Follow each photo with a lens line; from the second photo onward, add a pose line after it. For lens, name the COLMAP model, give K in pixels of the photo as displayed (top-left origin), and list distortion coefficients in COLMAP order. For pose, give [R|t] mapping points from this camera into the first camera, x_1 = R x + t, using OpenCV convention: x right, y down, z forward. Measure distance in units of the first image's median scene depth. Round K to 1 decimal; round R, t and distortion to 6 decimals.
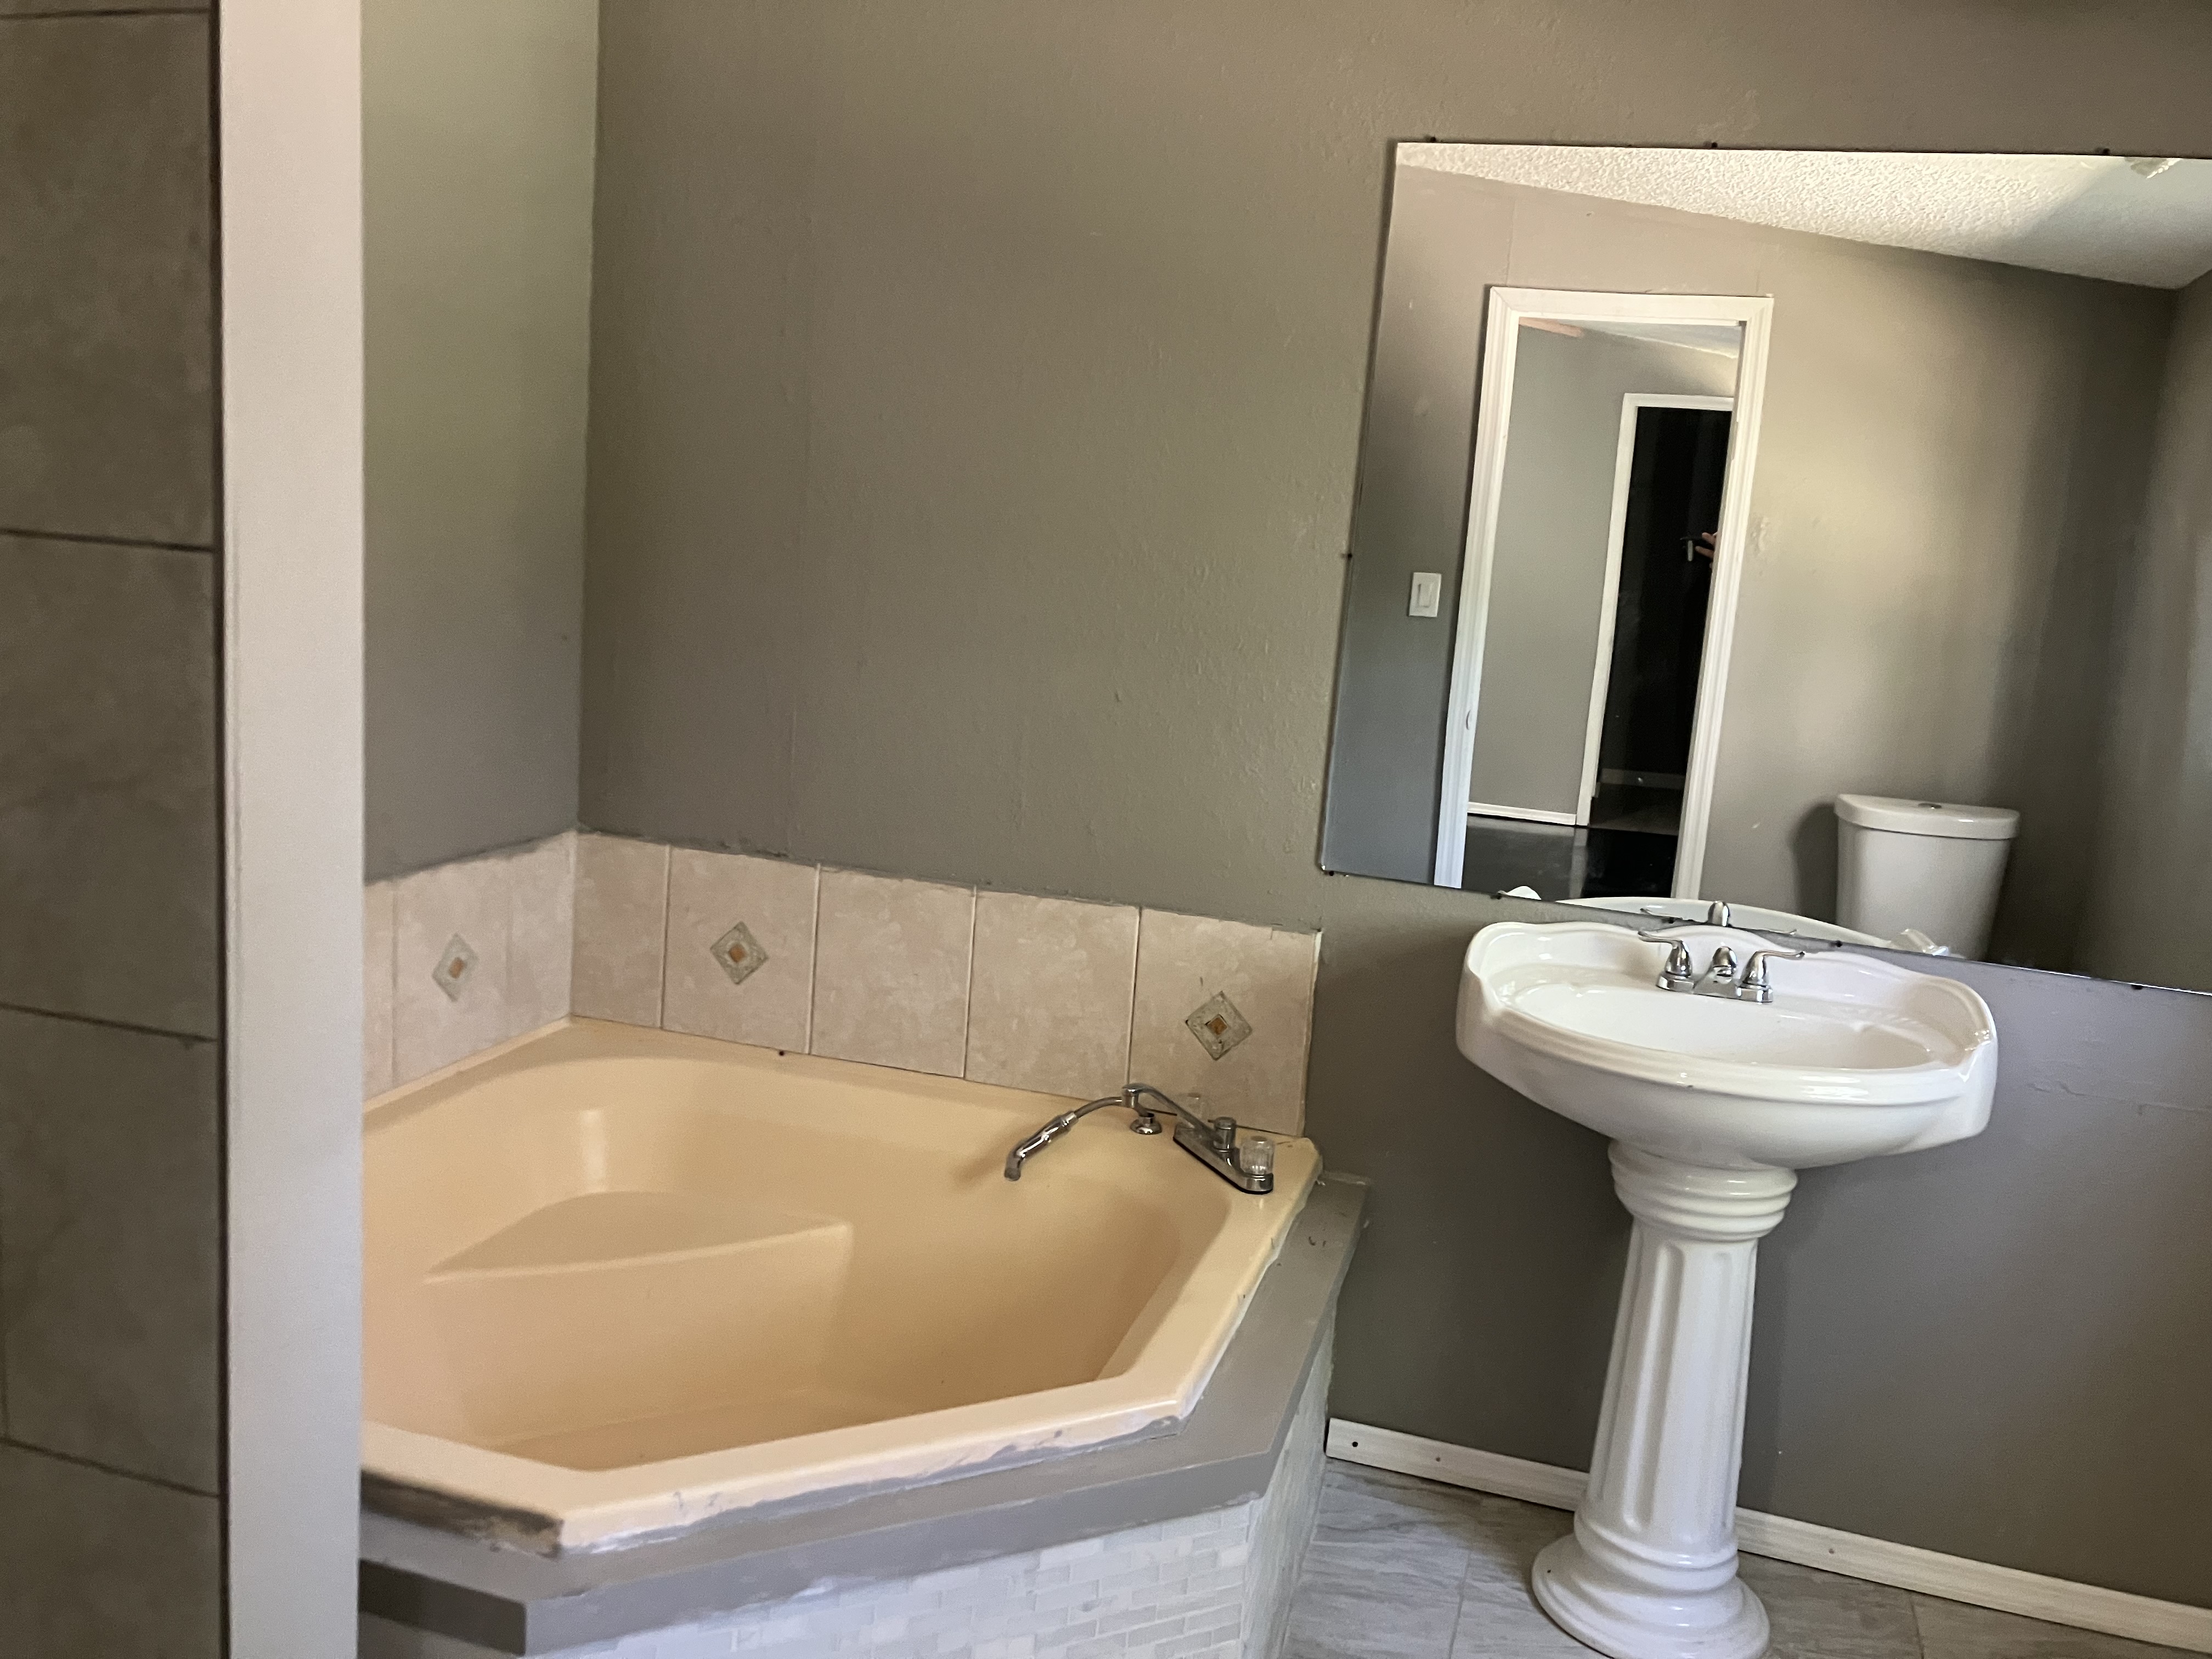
lens RADIAL K [[1834.3, 0, 1106.4], [0, 1834.3, 815.1], [0, 0, 1]] dist [0.032915, 0.005013]
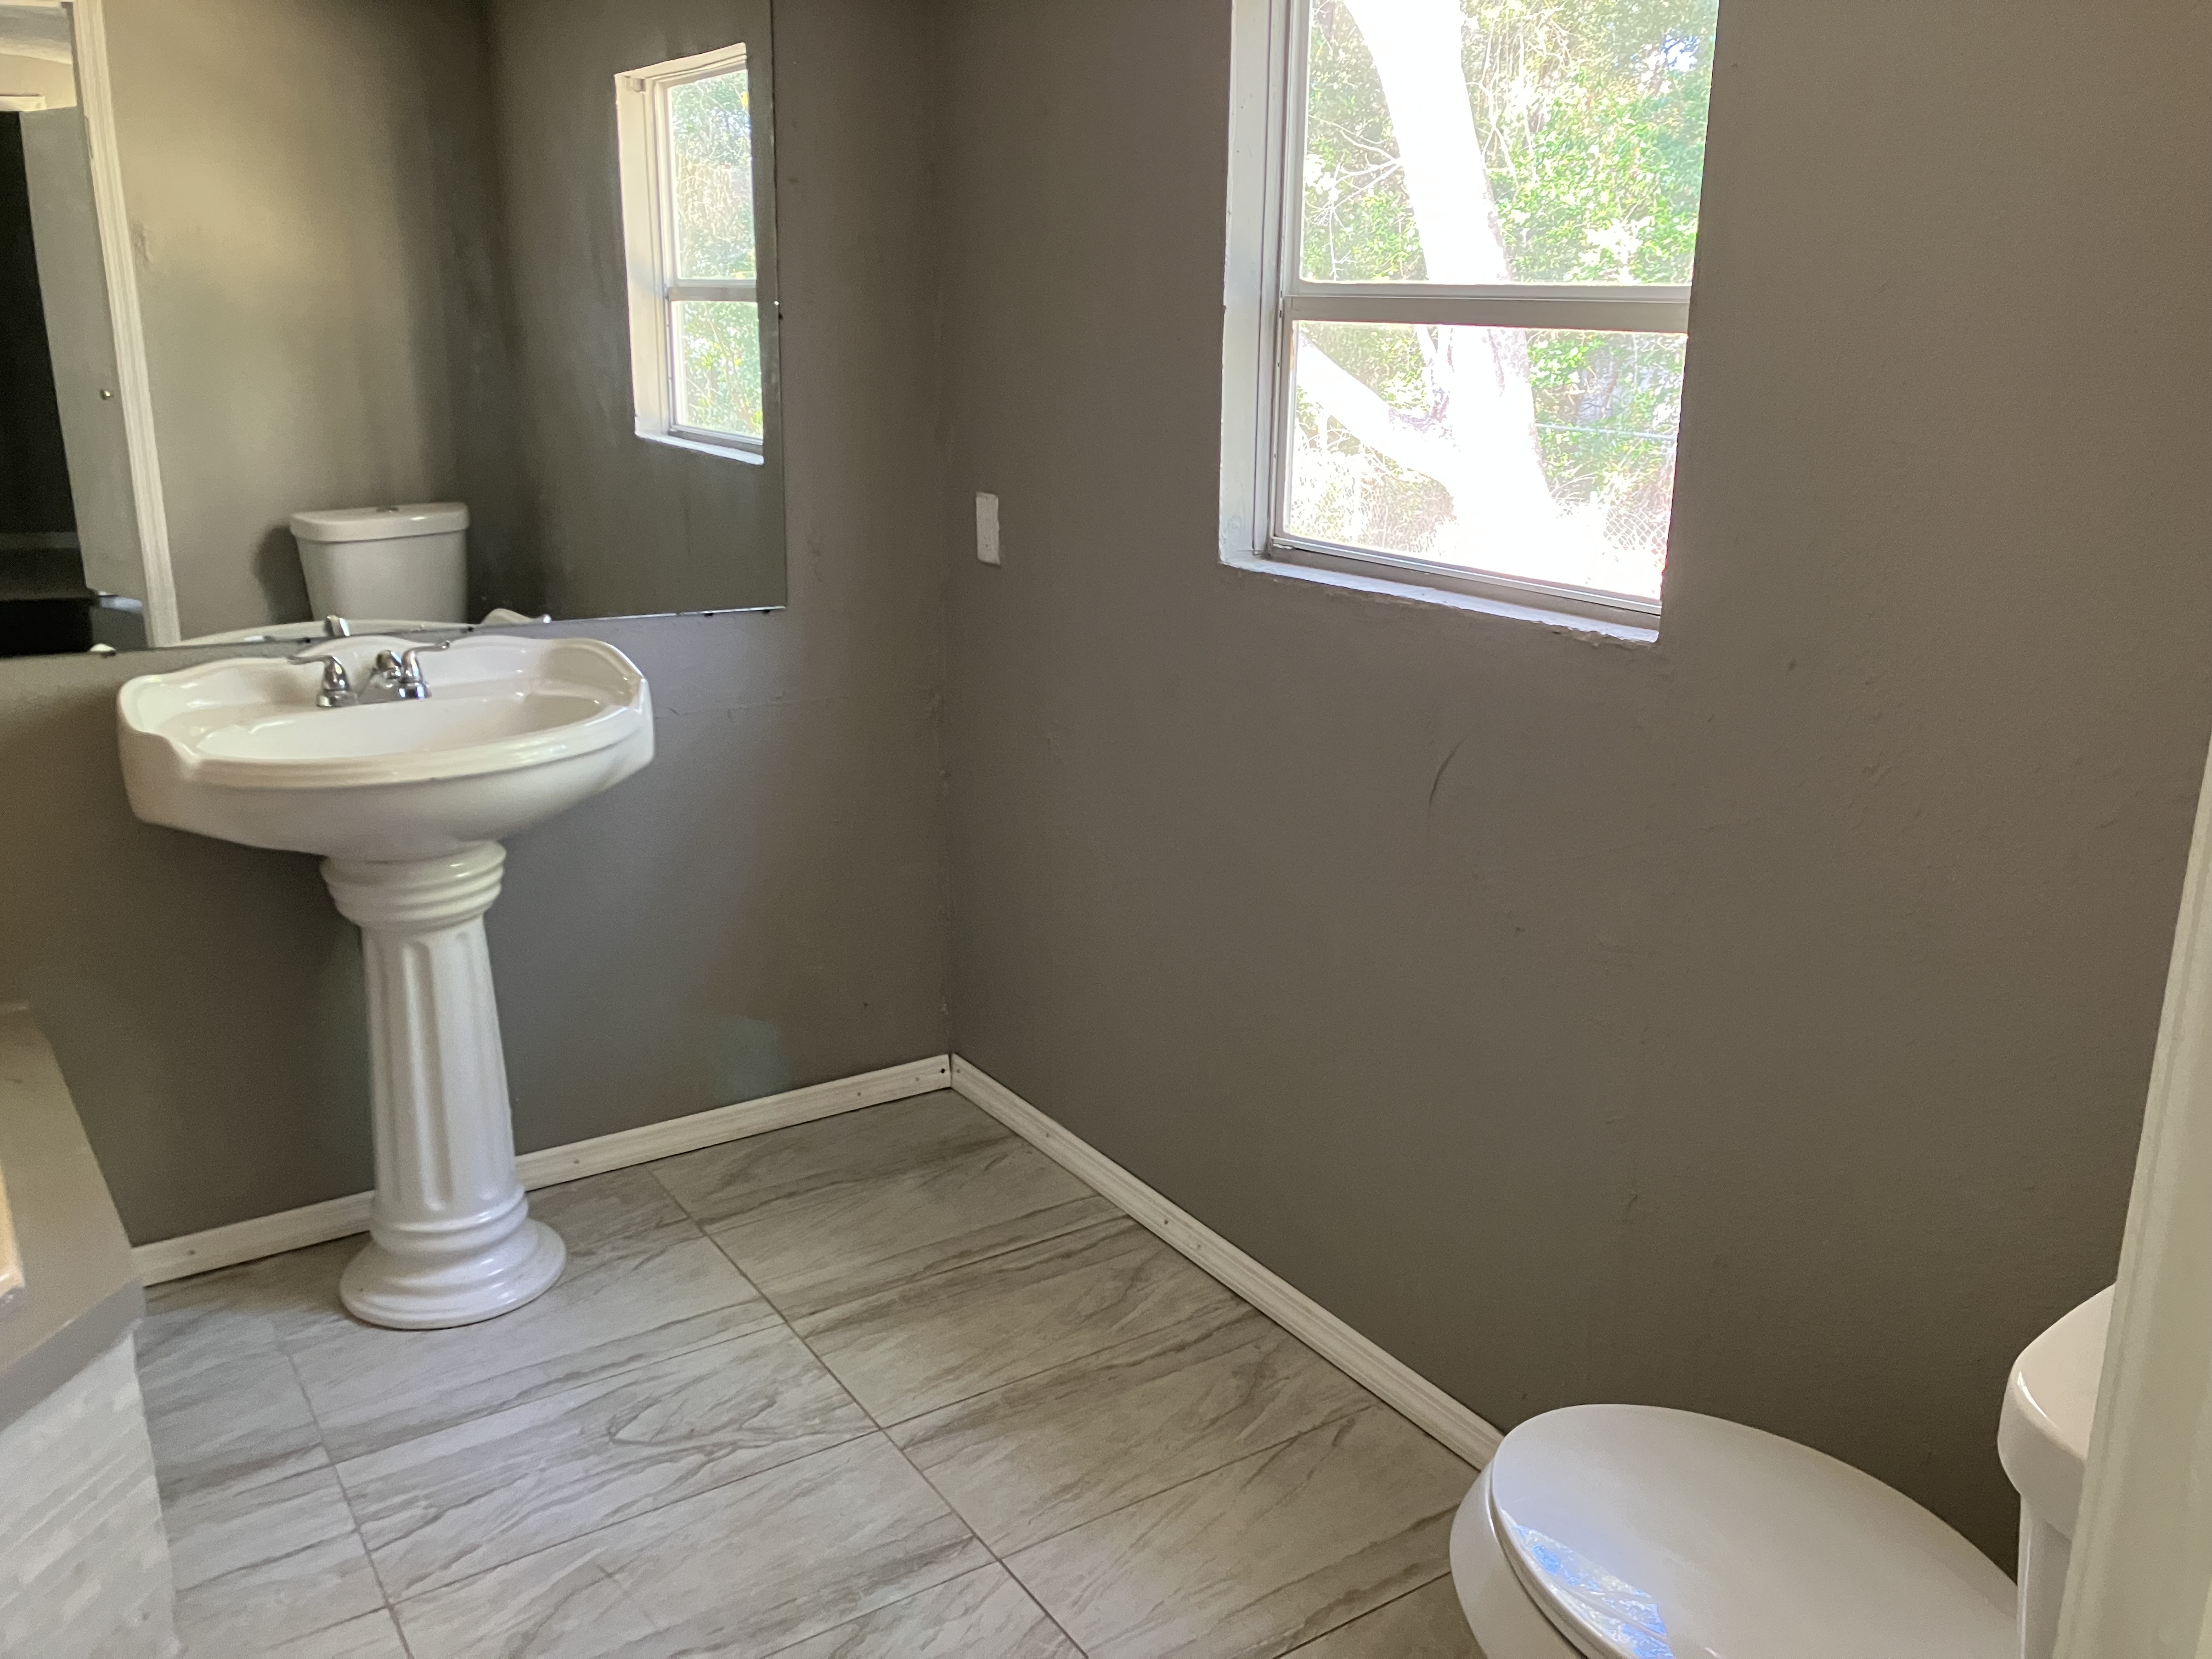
lens RADIAL K [[1834.3, 0, 1106.4], [0, 1834.3, 815.1], [0, 0, 1]] dist [0.032915, 0.005013]
pose [[0.627927, -0.268919, 0.730335, -0.179965], [0.162010, 0.963015, 0.215302, 0.003844], [-0.761223, -0.016872, 0.648271, 0.030869]]
